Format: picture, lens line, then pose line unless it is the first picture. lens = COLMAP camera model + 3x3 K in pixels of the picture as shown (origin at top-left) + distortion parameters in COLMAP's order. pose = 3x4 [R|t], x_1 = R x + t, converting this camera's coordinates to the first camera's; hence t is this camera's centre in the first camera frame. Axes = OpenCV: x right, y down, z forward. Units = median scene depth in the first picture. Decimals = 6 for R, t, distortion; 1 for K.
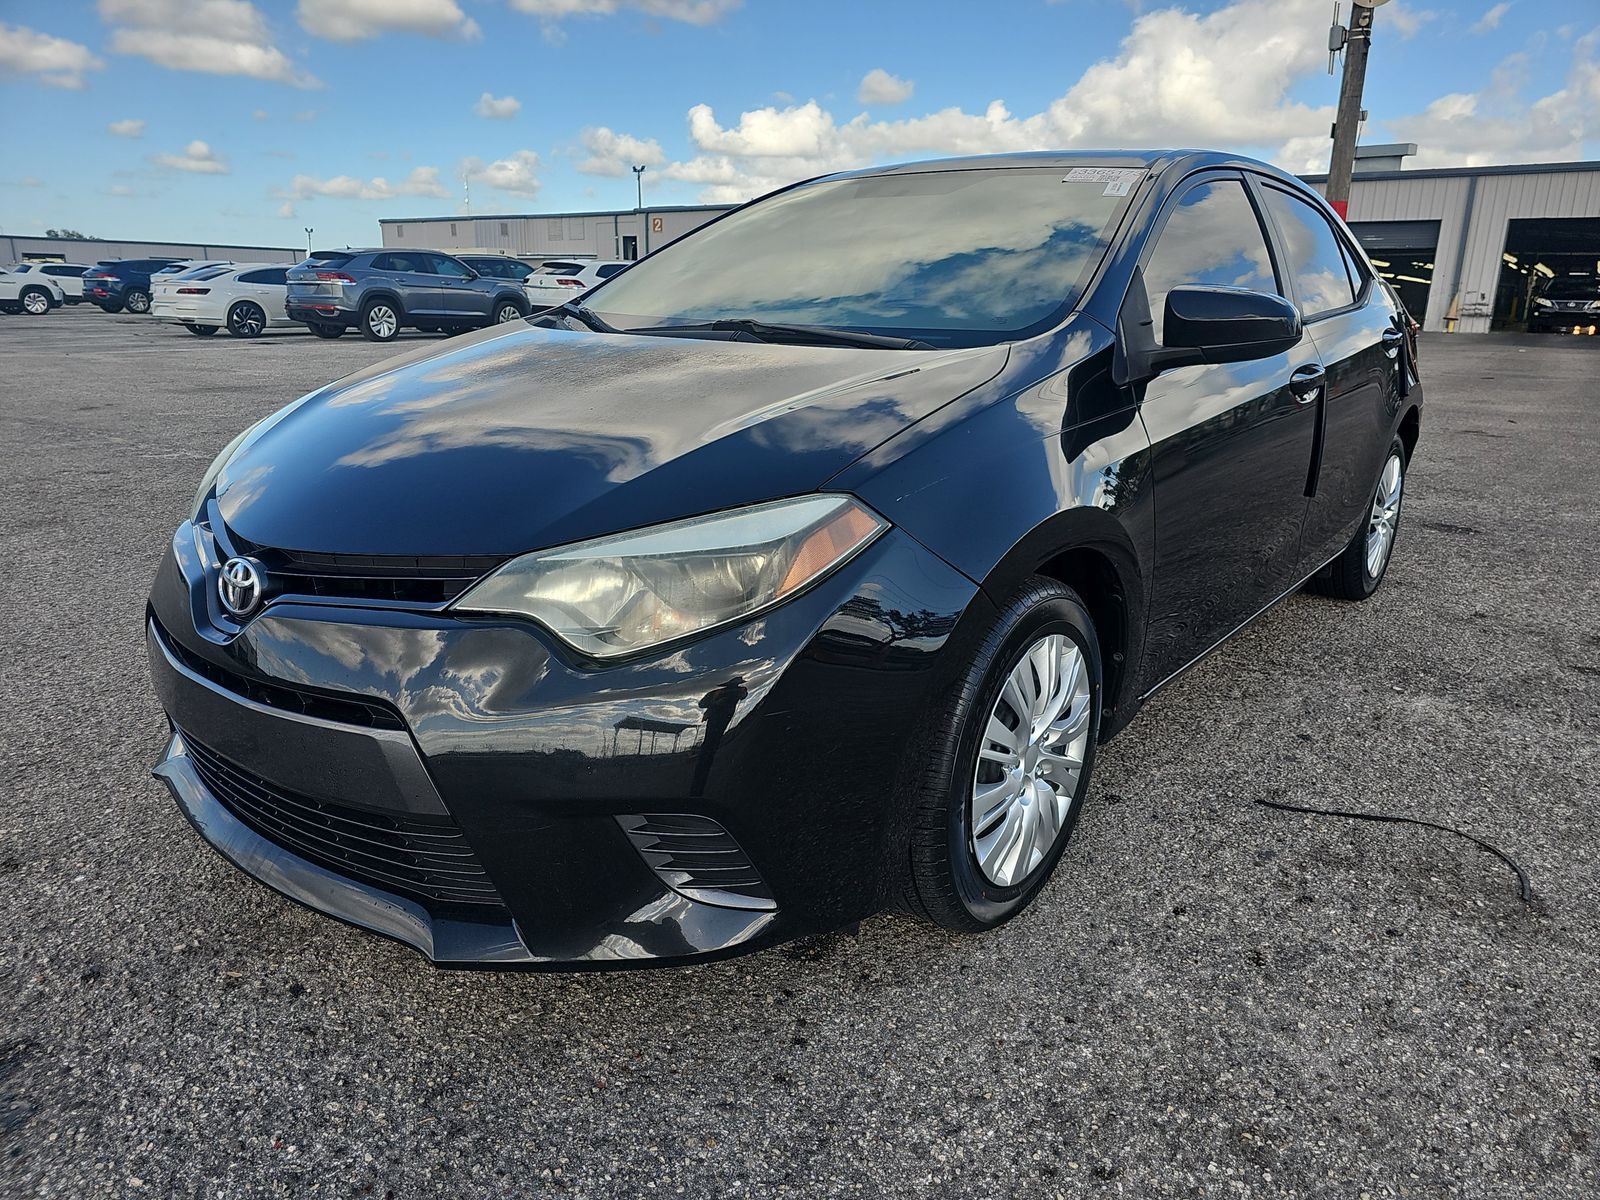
lens RADIAL K [[1075.8, 0, 802.6], [0, 1075.8, 604.6], [0, 0, 1]] dist [0.006467, -0.016864]
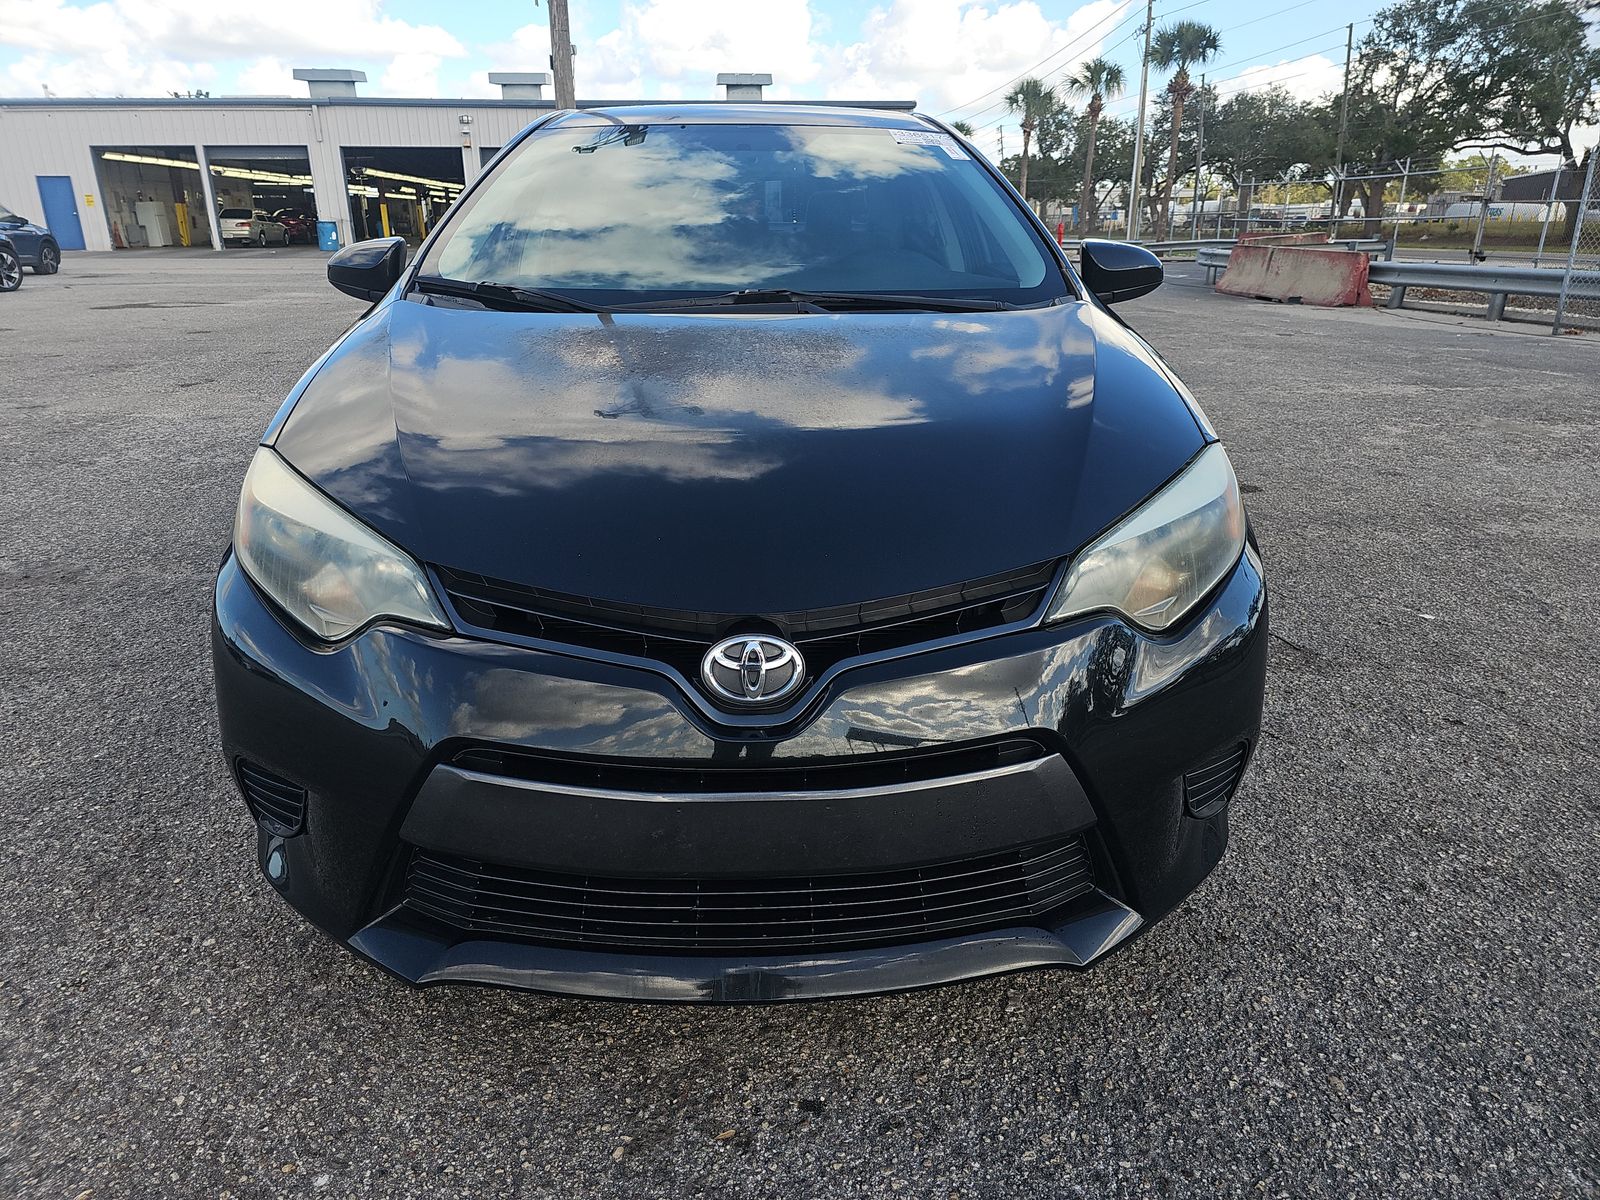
lens RADIAL K [[1075.8, 0, 800.2], [0, 1075.8, 606.2], [0, 0, 1]] dist [0.006467, -0.016864]
pose [[0.748188, -0.230910, 0.622009, -0.677574], [0.188241, 0.972839, 0.134722, -0.112439], [-0.636223, 0.016291, 0.771333, 0.241267]]
